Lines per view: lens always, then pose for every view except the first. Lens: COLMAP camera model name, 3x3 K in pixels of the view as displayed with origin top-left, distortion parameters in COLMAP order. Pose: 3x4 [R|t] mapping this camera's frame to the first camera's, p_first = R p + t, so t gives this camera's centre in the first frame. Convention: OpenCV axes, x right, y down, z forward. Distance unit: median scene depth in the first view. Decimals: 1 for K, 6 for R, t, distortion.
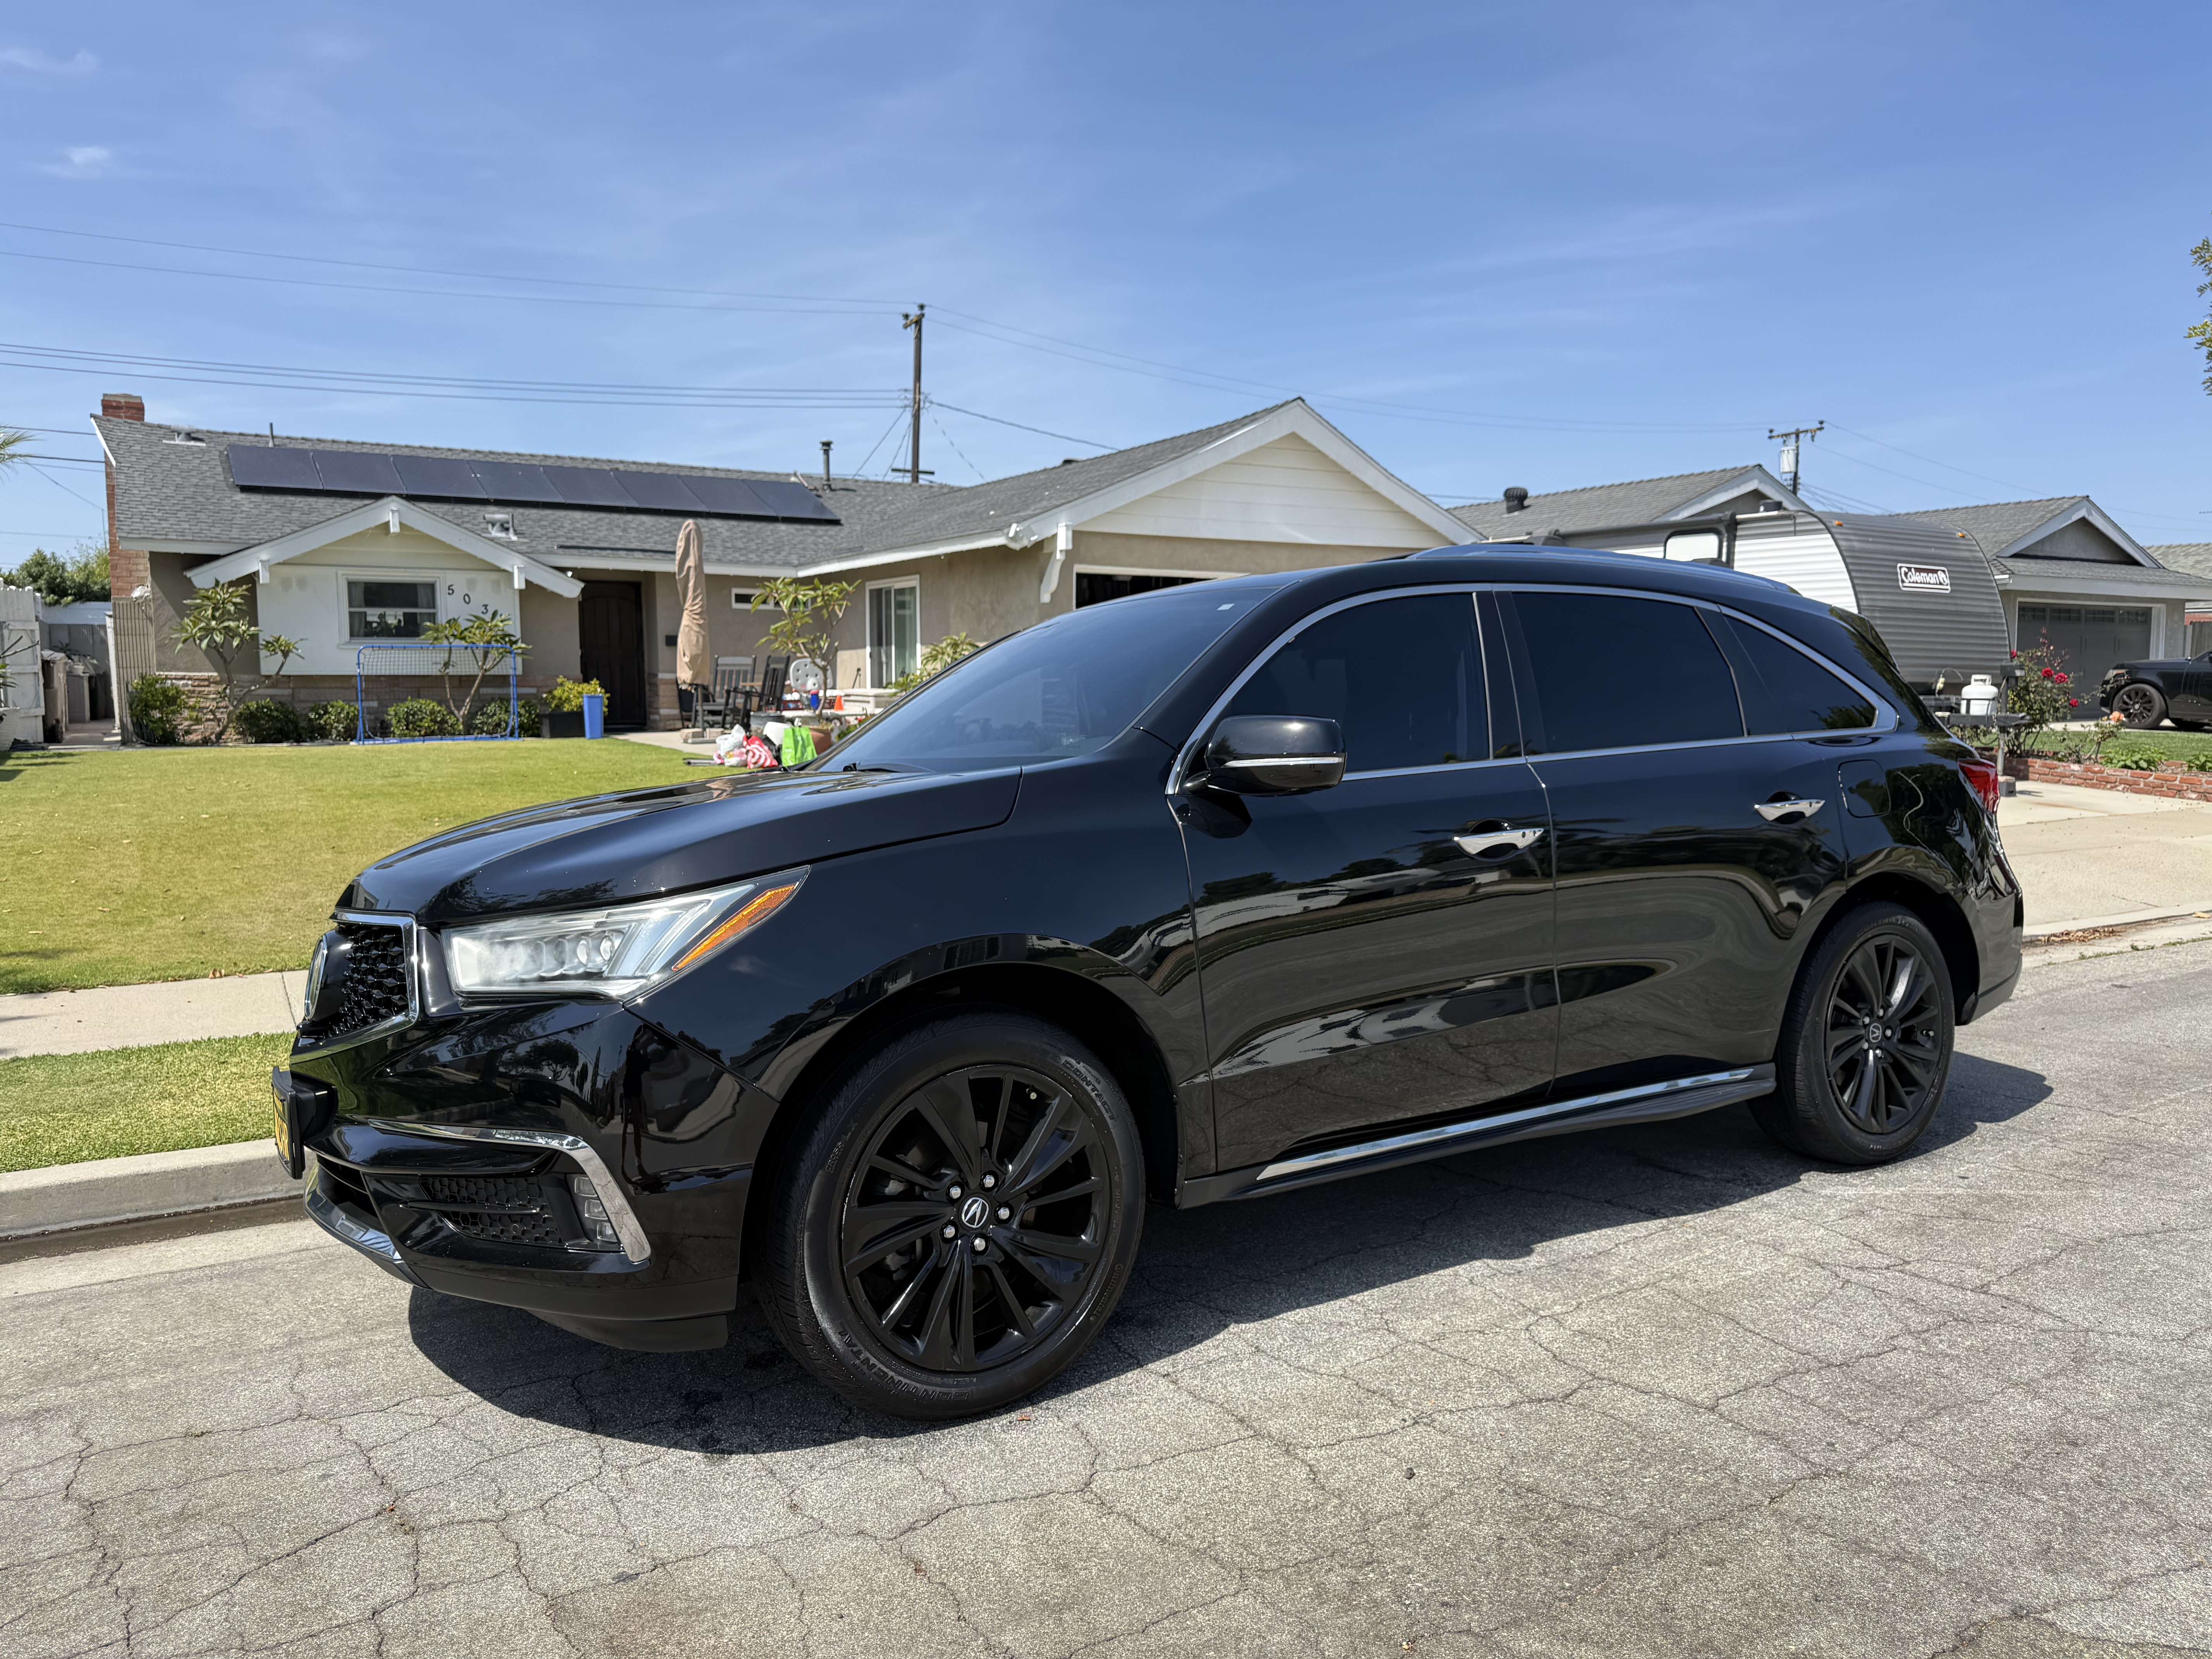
lens RADIAL K [[1556.1, 0, 1210.8], [0, 1556.1, 821.8], [0, 0, 1]] dist [0.116096, -0.210452]
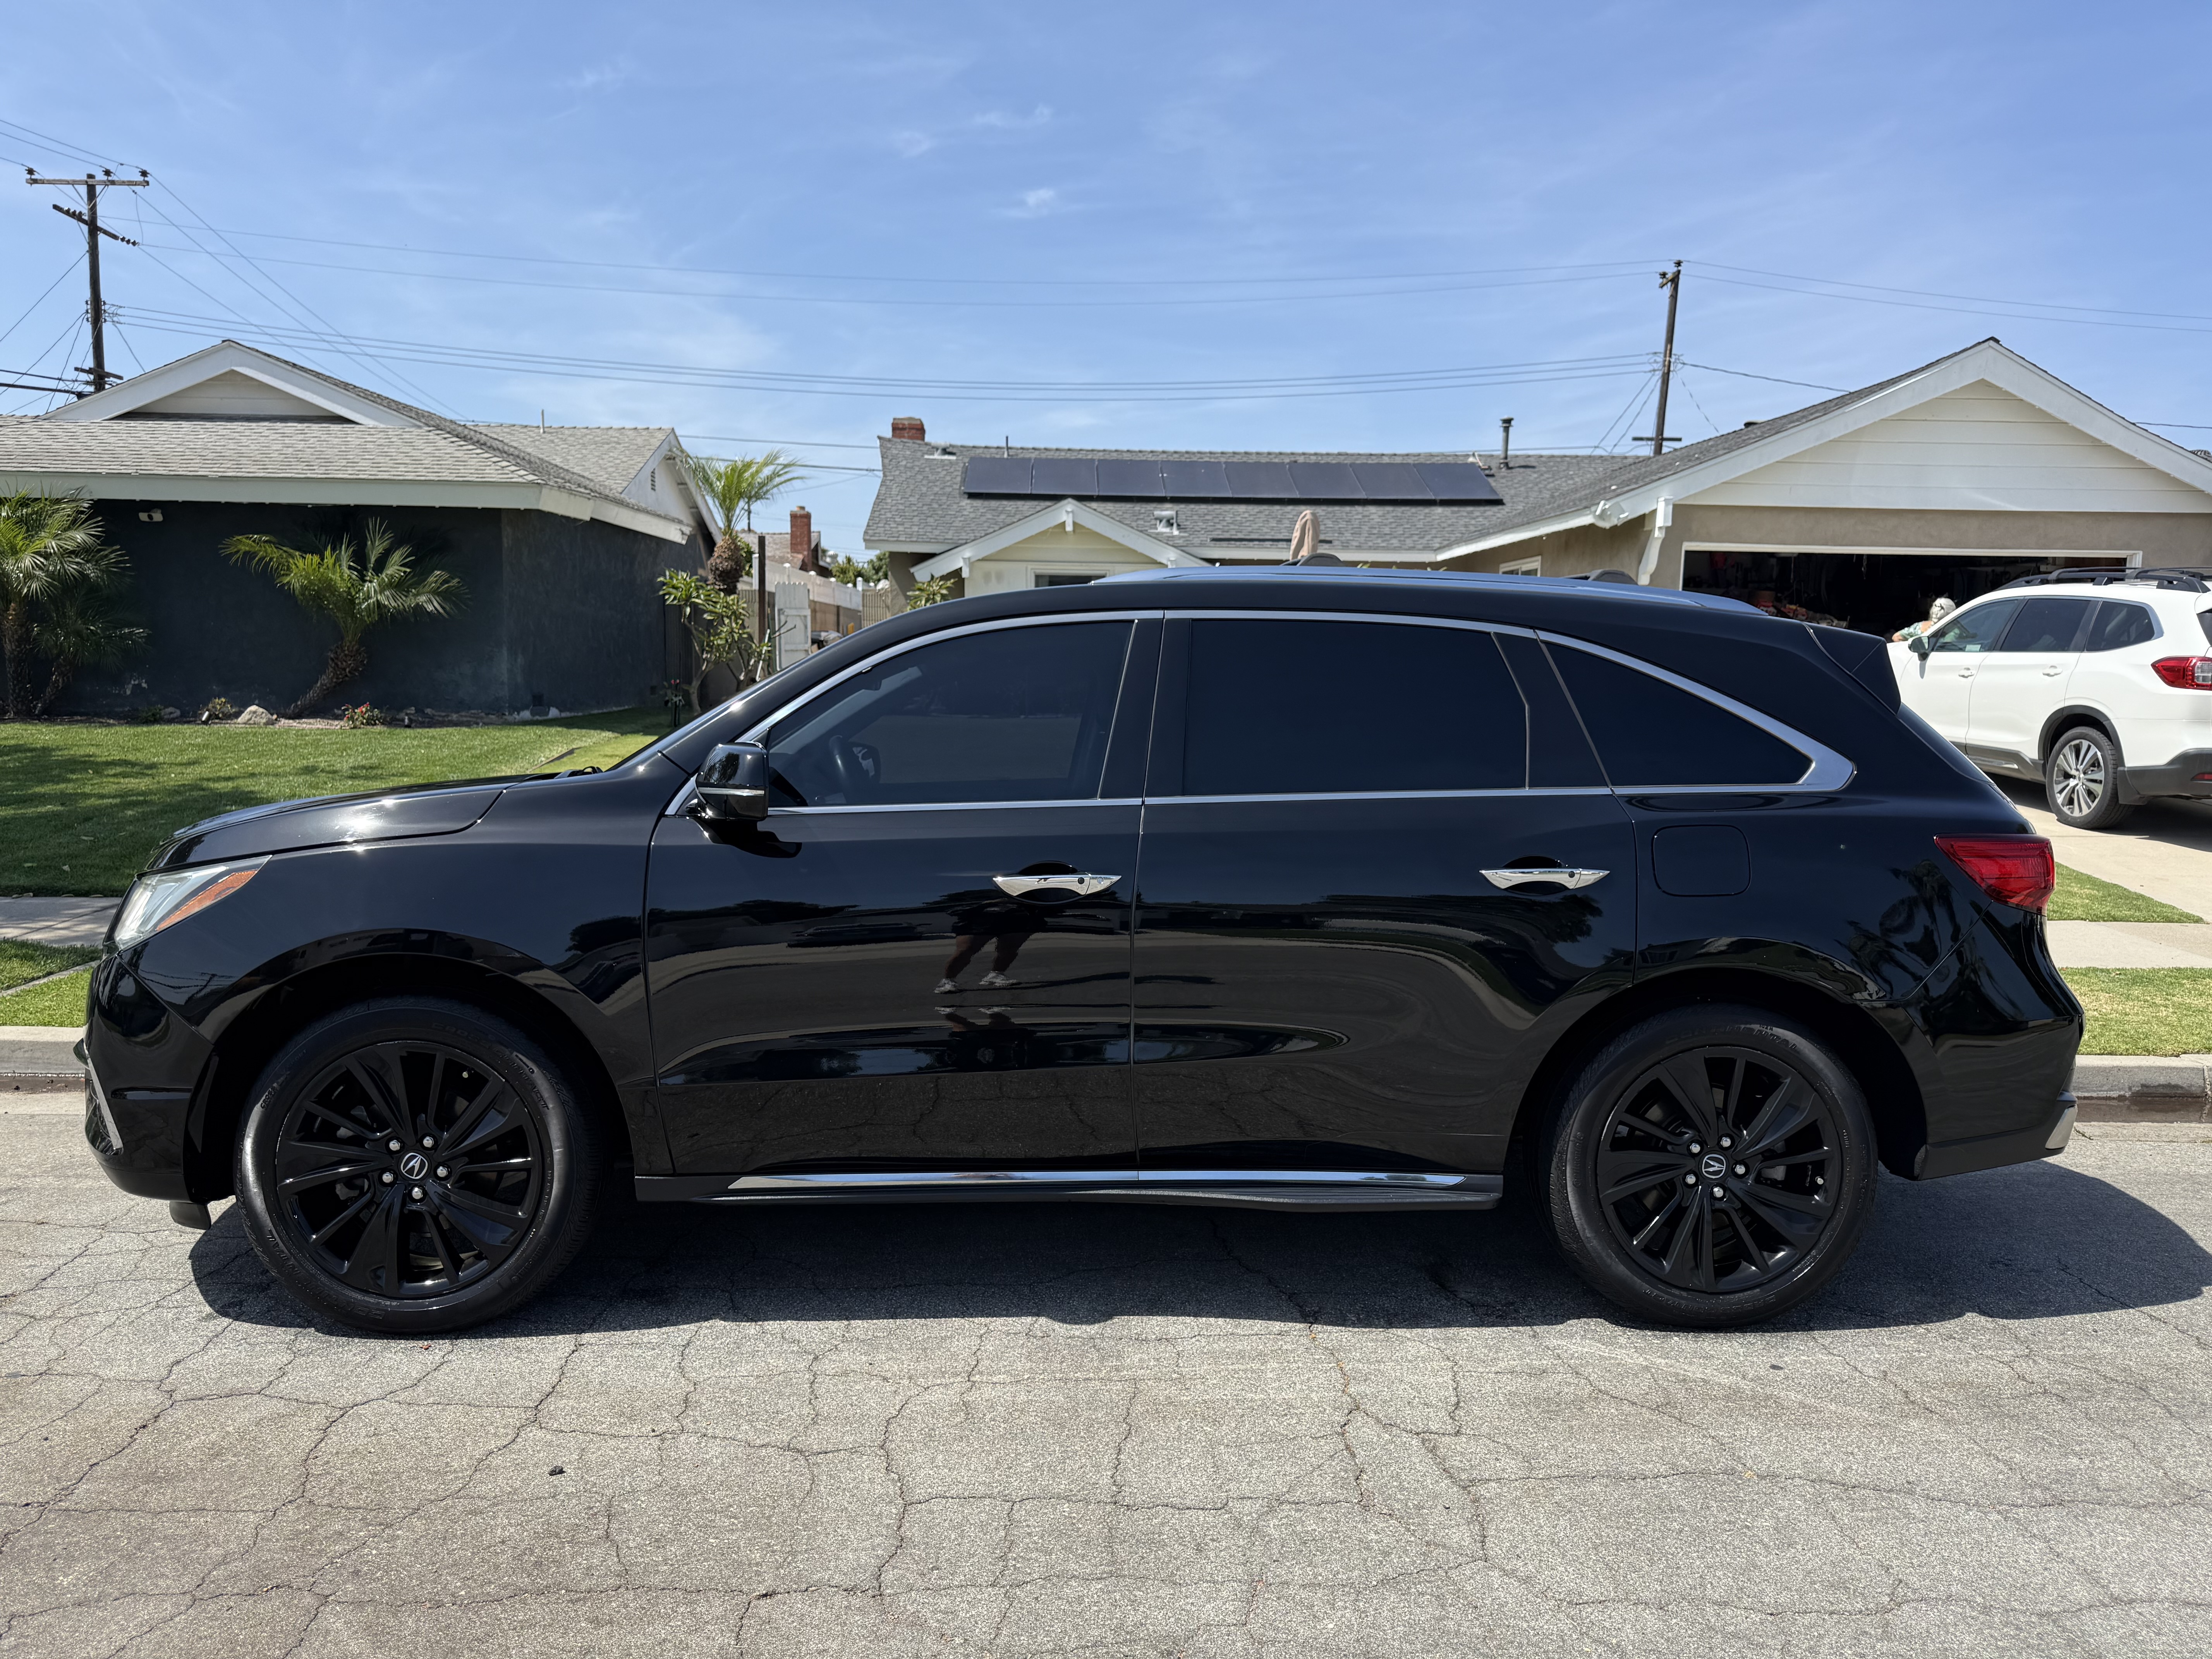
lens RADIAL K [[1557.2, 0, 1024.6], [0, 1557.2, 841.8], [0, 0, 1]] dist [0.103883, -0.175668]
pose [[0.864888, 0.071781, -0.496806, 0.573375], [-0.060233, 0.997412, 0.039252, -0.045355], [0.498338, -0.004024, 0.866974, 0.151653]]
